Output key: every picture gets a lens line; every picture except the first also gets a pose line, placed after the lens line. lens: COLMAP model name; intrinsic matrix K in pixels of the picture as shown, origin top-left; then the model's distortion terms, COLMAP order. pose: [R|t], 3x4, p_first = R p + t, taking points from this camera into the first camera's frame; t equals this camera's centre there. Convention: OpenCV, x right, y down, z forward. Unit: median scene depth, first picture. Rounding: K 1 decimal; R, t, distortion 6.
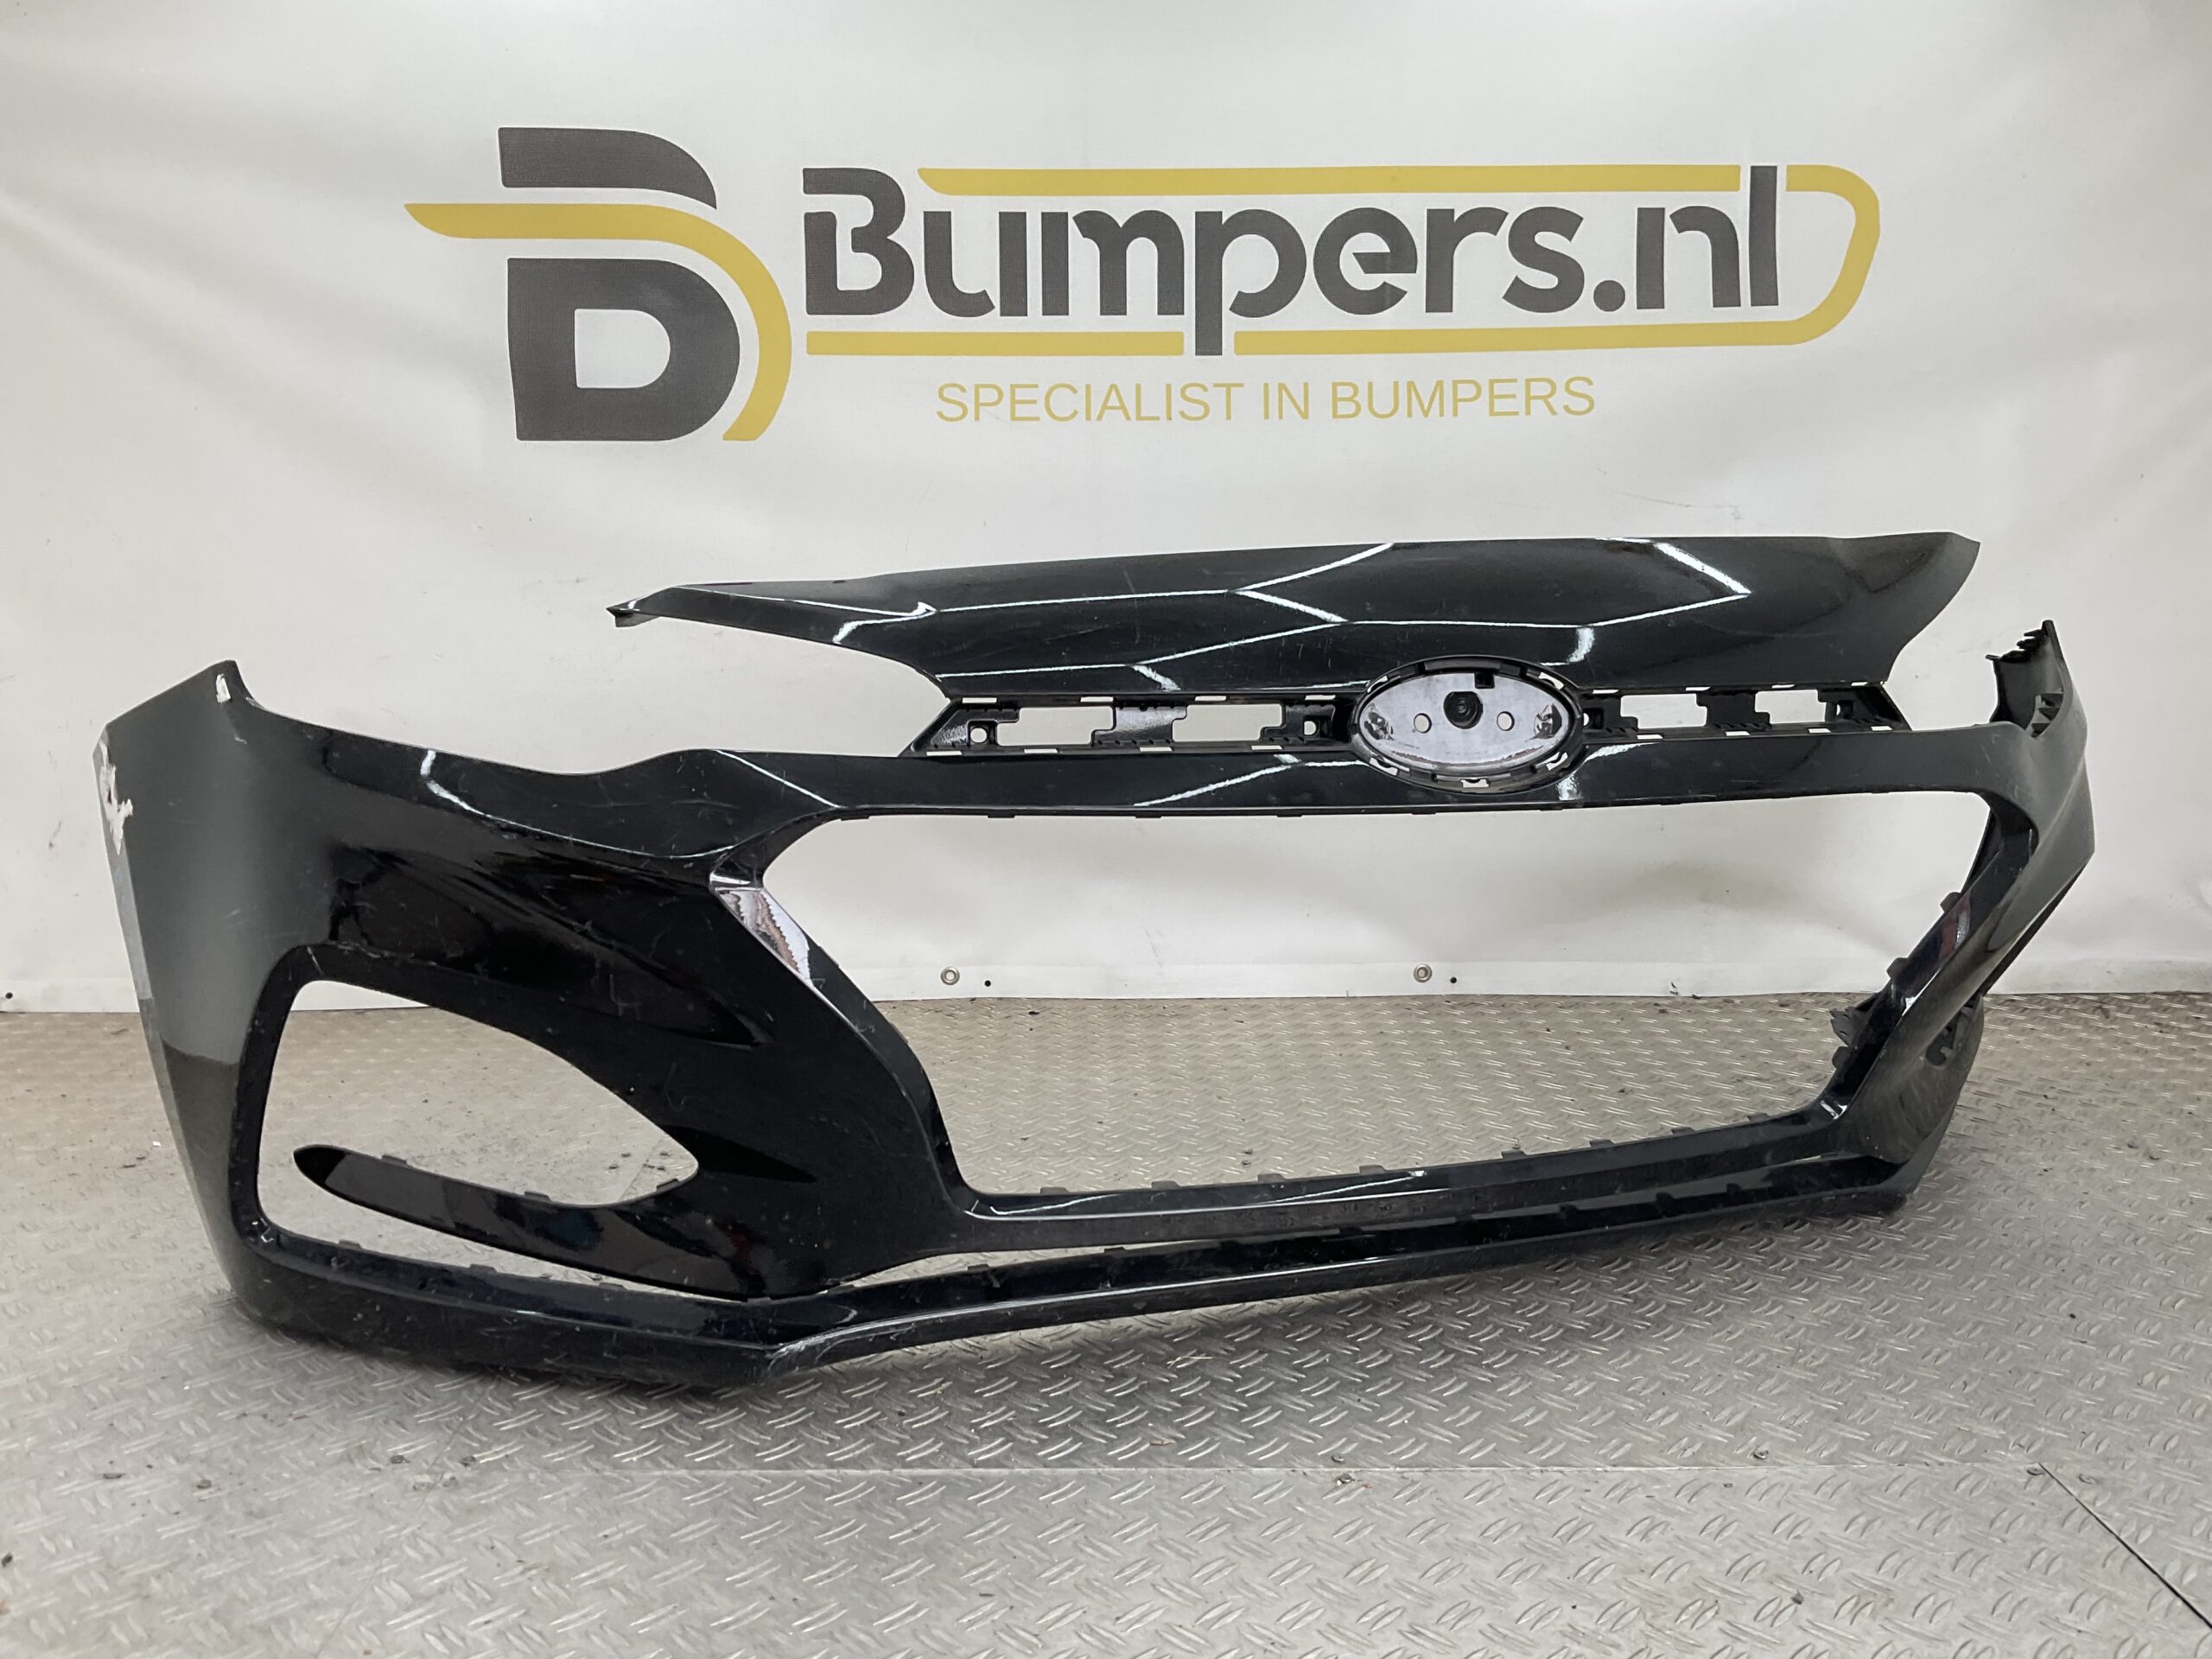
lens RADIAL K [[1760.3, 0, 1101.8], [0, 1760.3, 912.2], [0, 0, 1]] dist [0.100680, -0.200284]
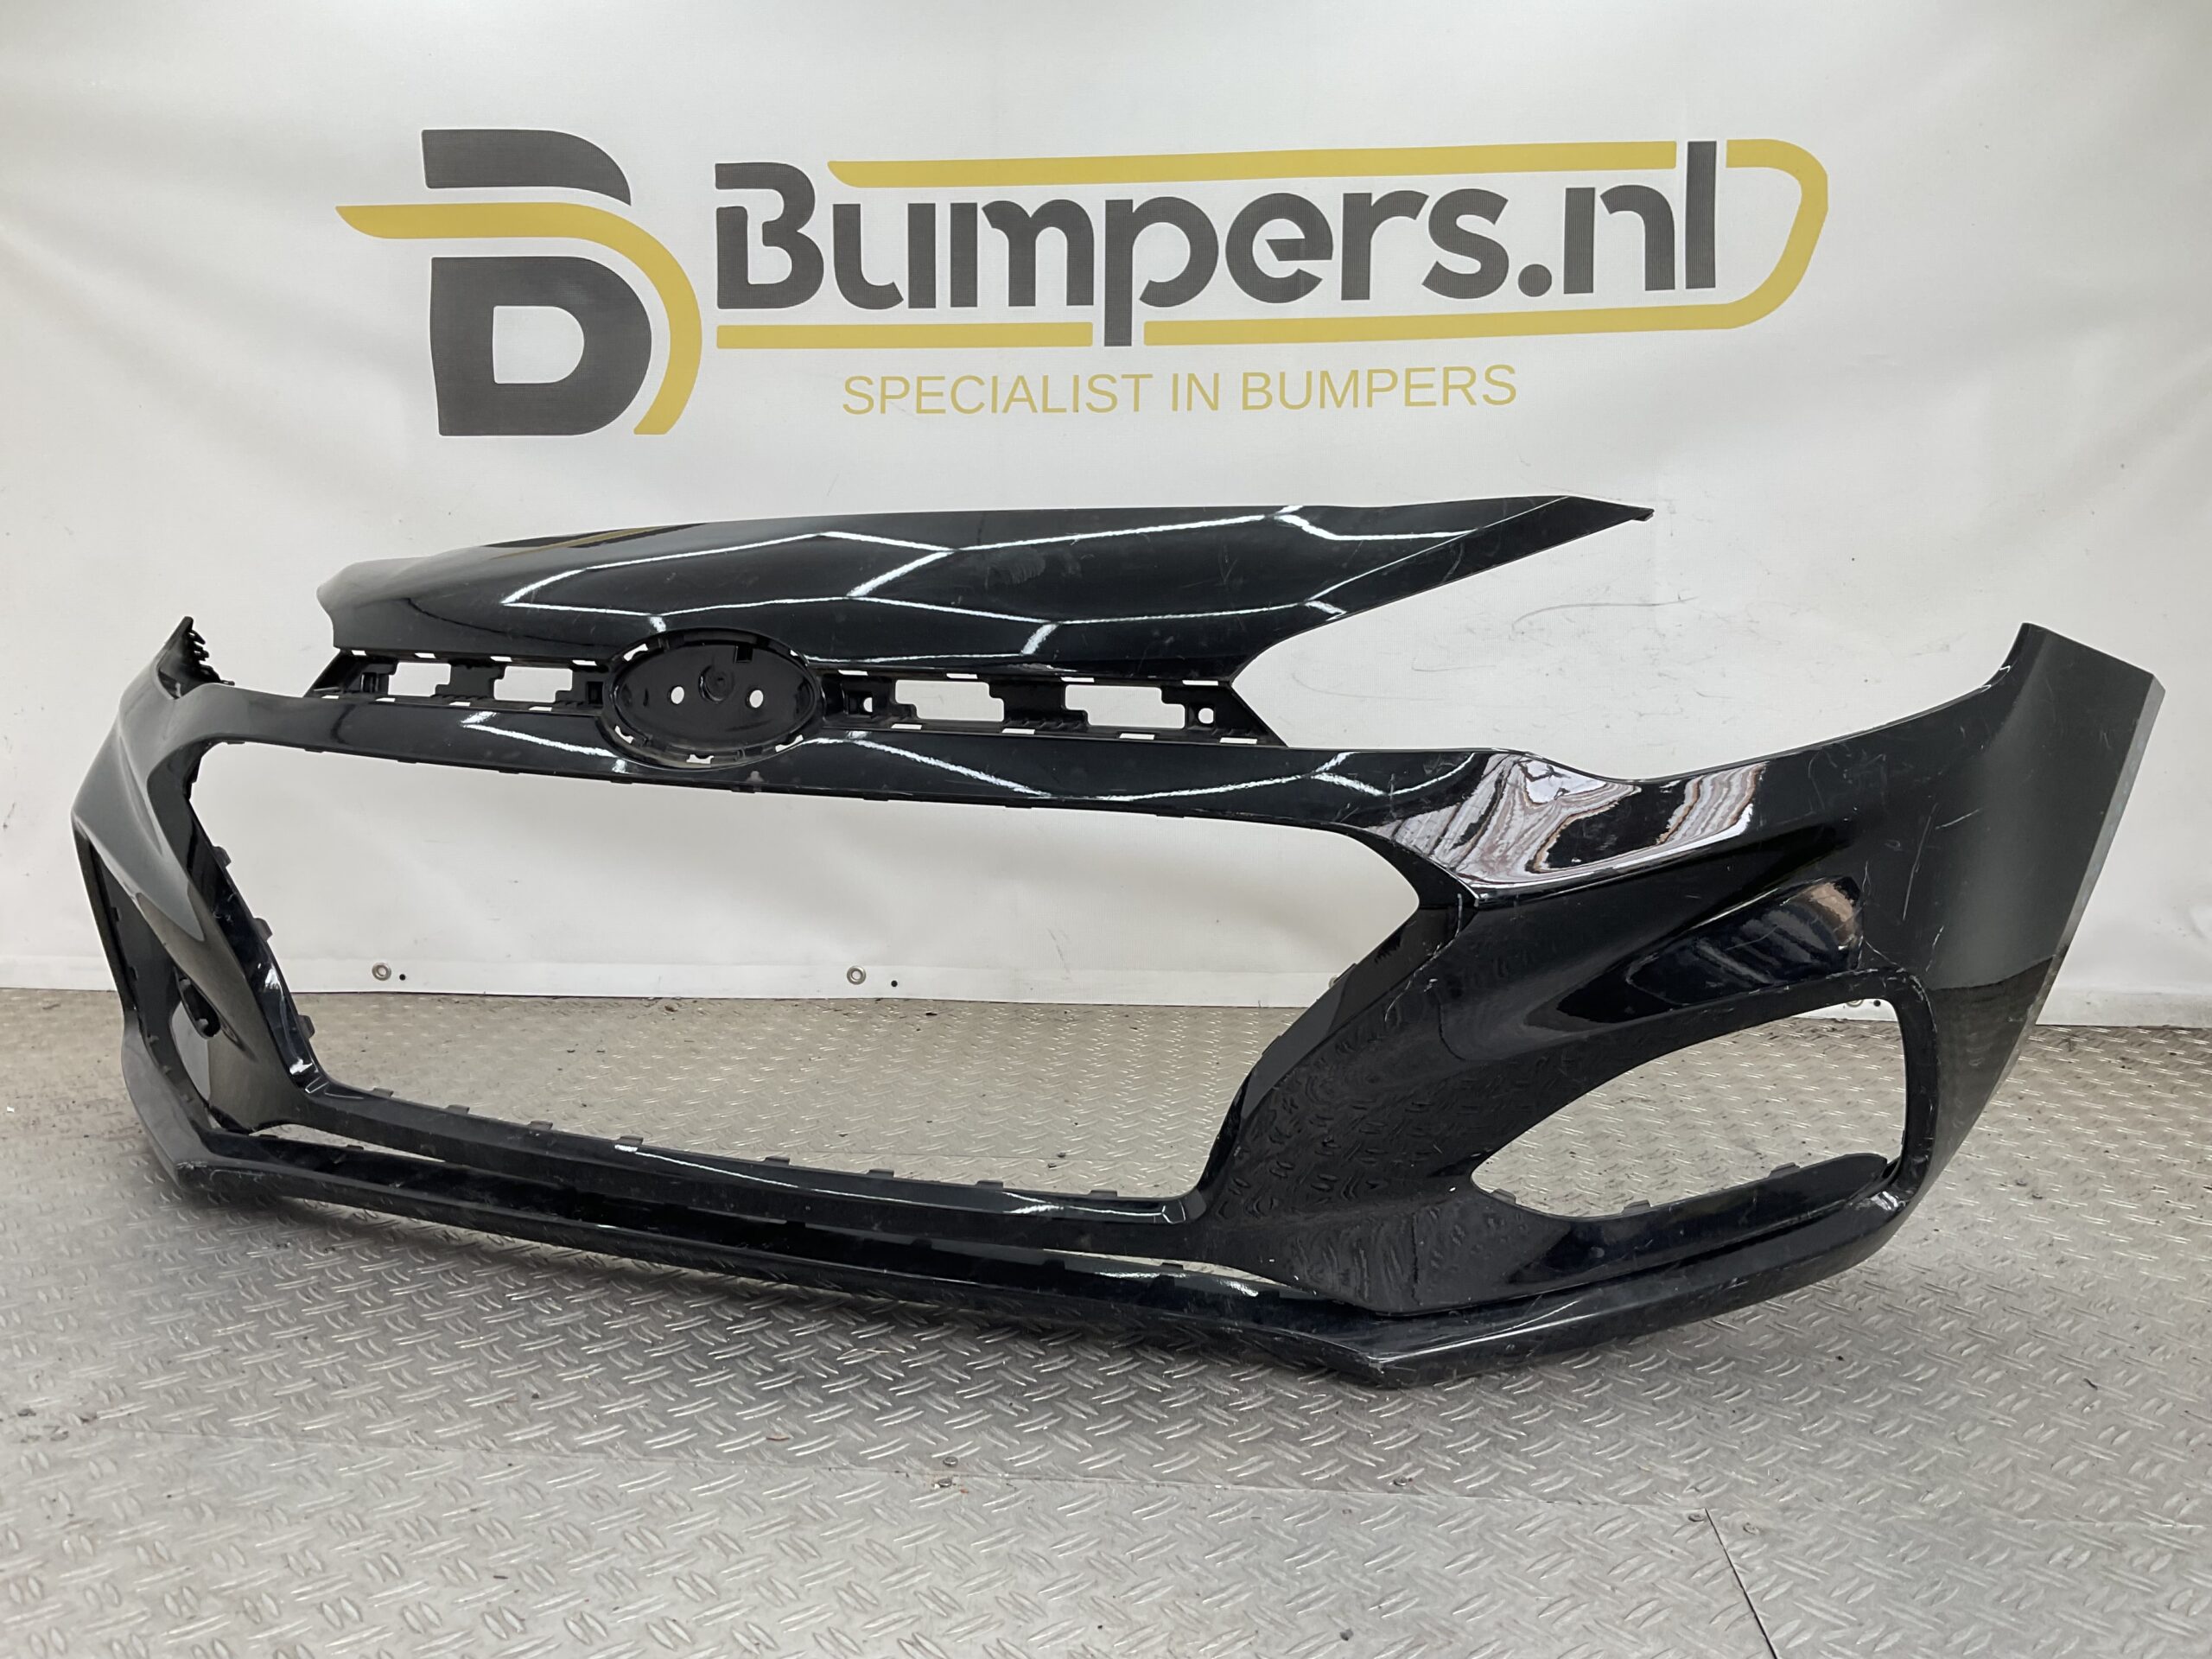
lens RADIAL K [[1760.3, 0, 1101.8], [0, 1760.3, 912.2], [0, 0, 1]] dist [0.100680, -0.200284]
pose [[0.994794, 0.022207, -0.099458, 0.156380], [-0.023901, 0.999588, -0.015874, 0.014179], [0.099064, 0.018168, 0.994915, 0.031103]]
